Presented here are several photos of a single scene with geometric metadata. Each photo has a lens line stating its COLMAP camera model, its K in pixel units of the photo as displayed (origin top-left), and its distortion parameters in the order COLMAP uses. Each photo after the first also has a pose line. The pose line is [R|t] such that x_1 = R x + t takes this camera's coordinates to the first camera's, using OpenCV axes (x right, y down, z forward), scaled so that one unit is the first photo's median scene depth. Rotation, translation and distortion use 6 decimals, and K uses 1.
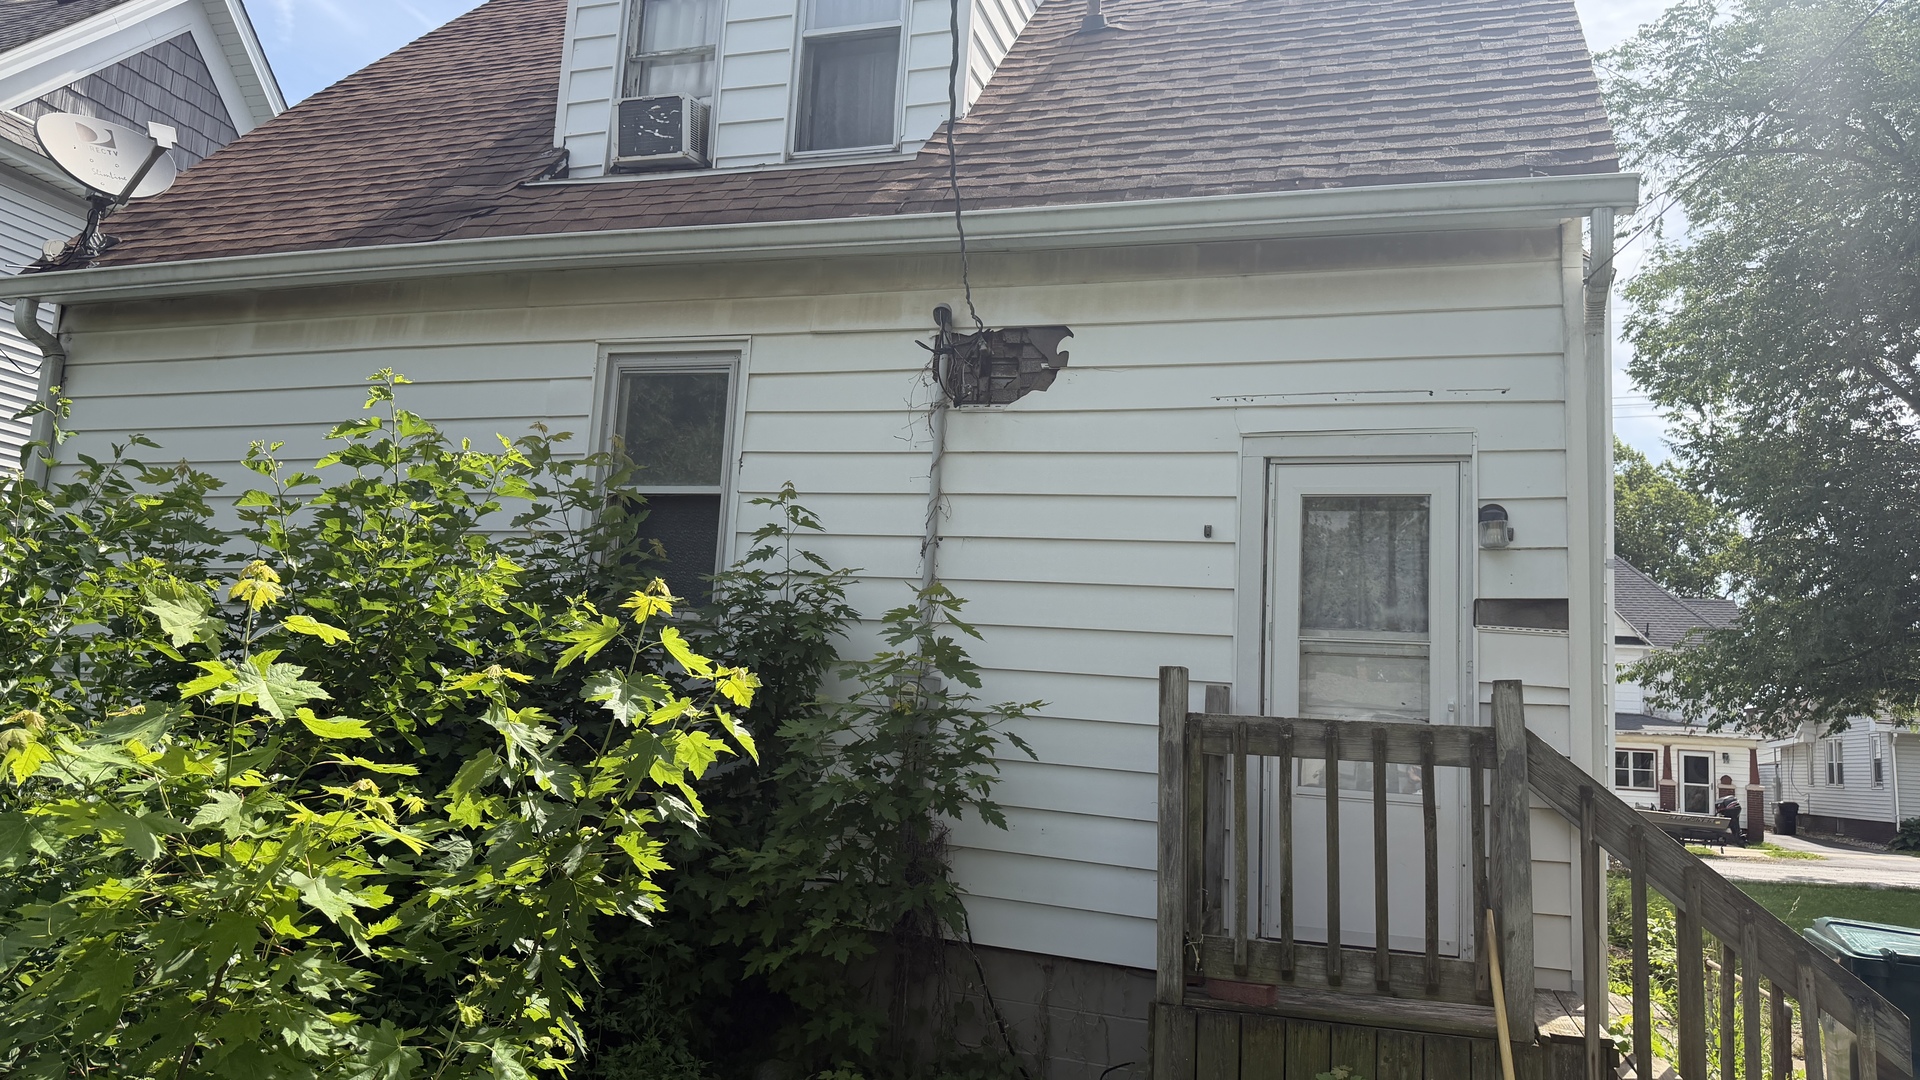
lens RADIAL K [[1385.6, 0, 960.0], [0, 1385.6, 540.0], [0, 0, 1]] dist [0.173998, -0.200566]
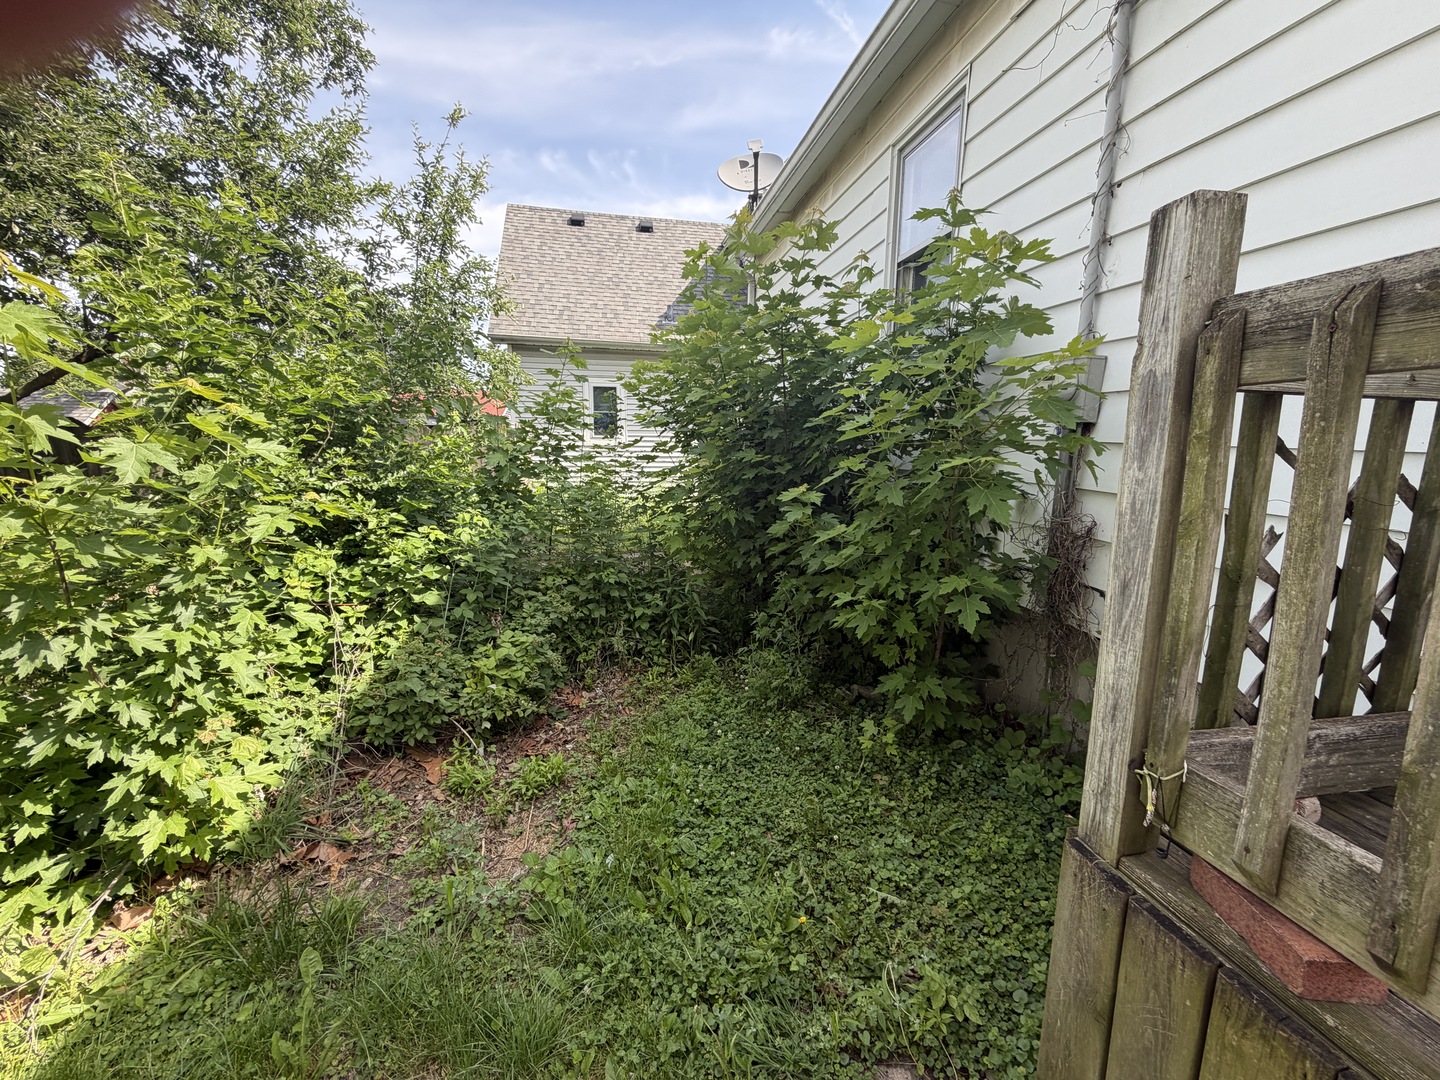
lens RADIAL K [[574.7, 0, 720.0], [0, 574.7, 540.0], [0, 0, 1]] dist [-0.002201, 0.000076]
pose [[0.483963, 0.094794, -0.869939, 0.191106], [0.143547, 0.972050, 0.185779, 0.107662], [0.863235, -0.214787, 0.456828, 0.584037]]
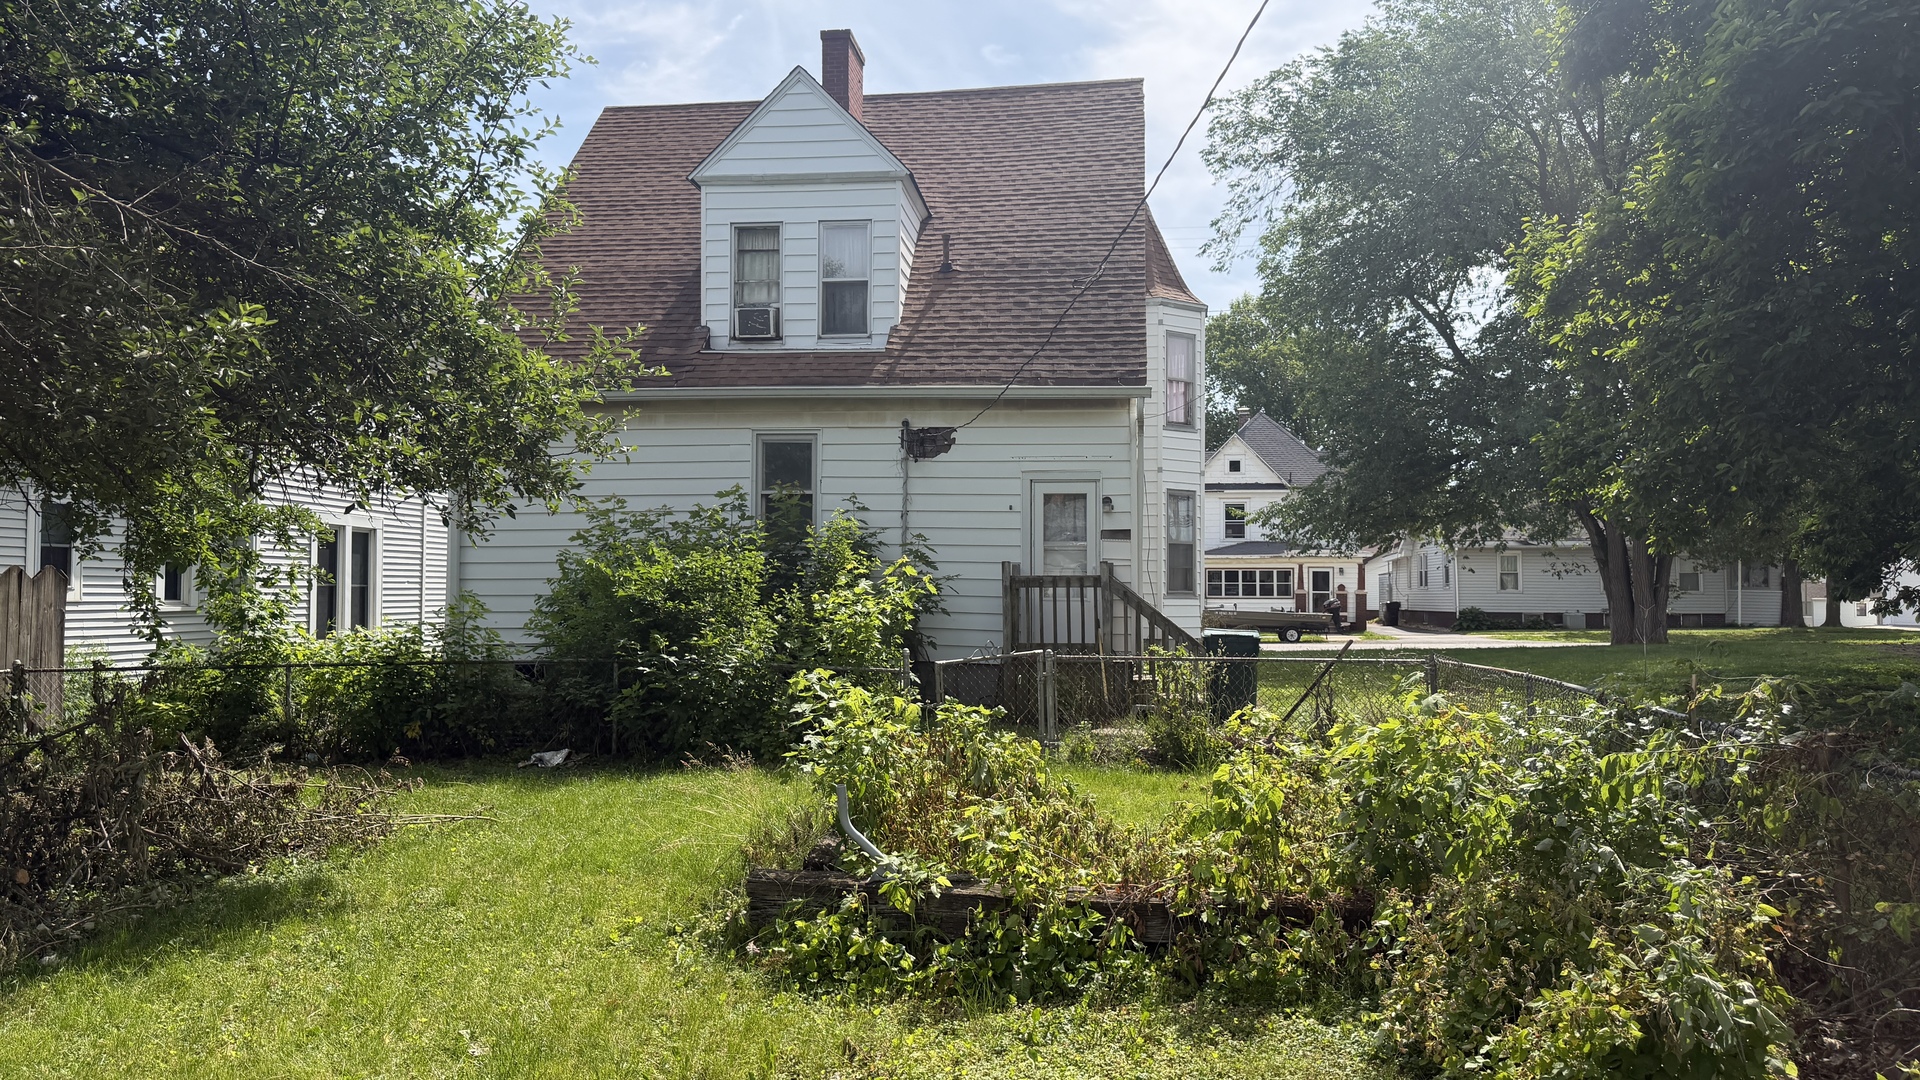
lens RADIAL K [[1385.6, 0, 960.0], [0, 1385.6, 540.0], [0, 0, 1]] dist [0.173998, -0.200566]
pose [[0.982432, -0.044433, 0.181255, -0.383300], [0.024306, 0.993434, 0.111791, -0.231015], [-0.185033, -0.105421, 0.977062, -1.515983]]
